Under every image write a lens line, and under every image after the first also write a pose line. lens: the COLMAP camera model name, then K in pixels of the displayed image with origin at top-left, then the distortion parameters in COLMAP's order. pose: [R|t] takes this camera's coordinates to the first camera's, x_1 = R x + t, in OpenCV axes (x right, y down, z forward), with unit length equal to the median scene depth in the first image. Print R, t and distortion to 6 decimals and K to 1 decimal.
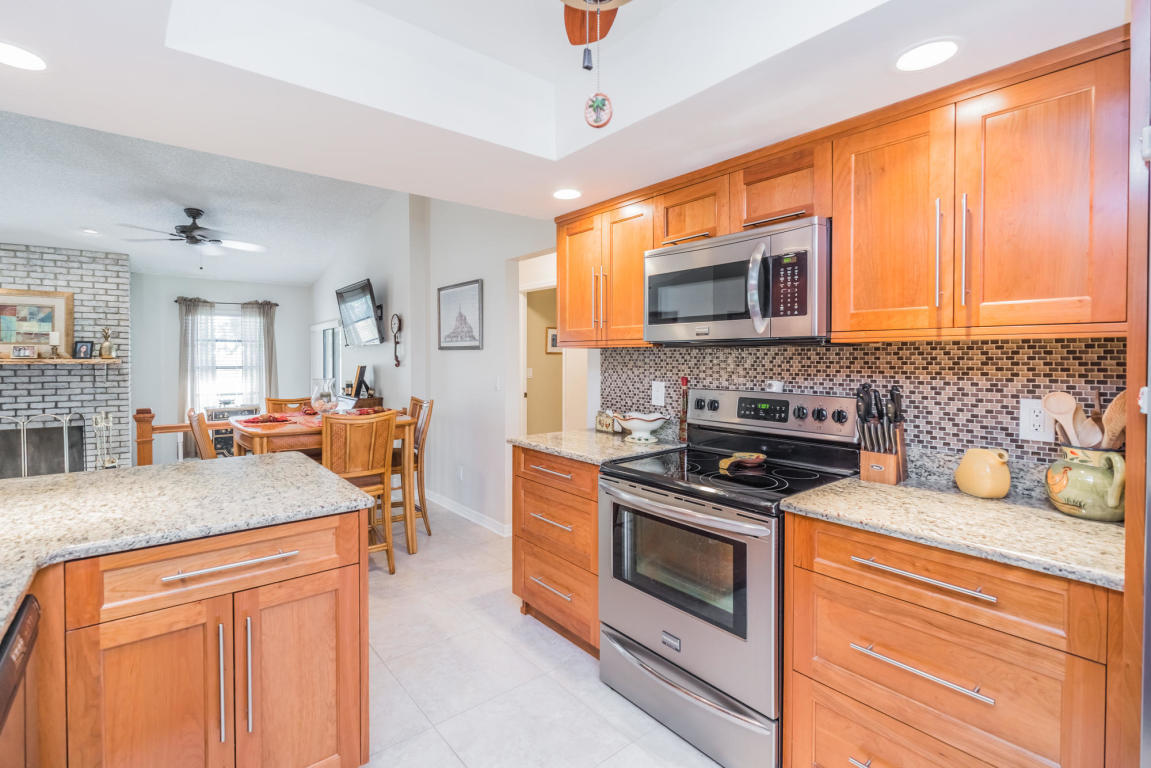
lens RADIAL K [[524.2, 0, 556.3], [0, 524.2, 361.5], [0, 0, 1]] dist [-0.003289, -0.000455]
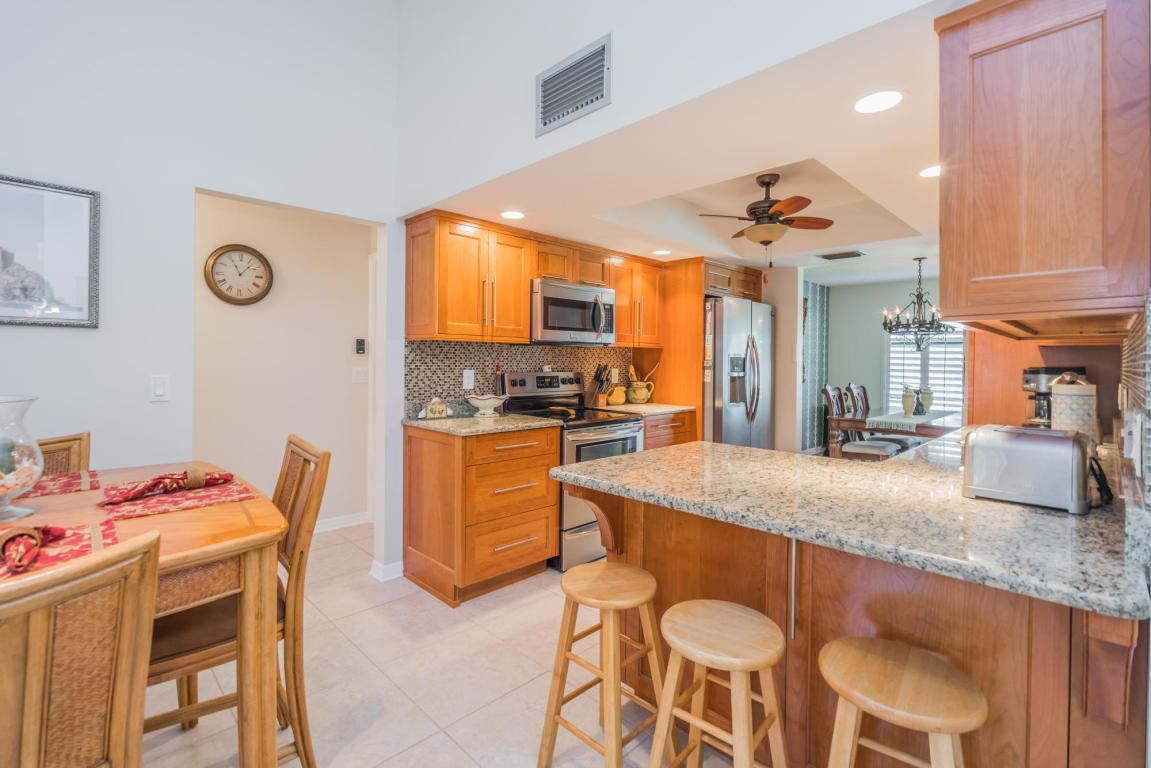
lens RADIAL K [[524.2, 0, 561.3], [0, 524.2, 363.4], [0, 0, 1]] dist [-0.003289, -0.000455]
pose [[-0.104429, -0.010299, 0.994479, -0.526481], [-0.000677, 0.999947, 0.010285, 0.004827], [-0.994532, 0.000400, -0.104431, 0.447610]]
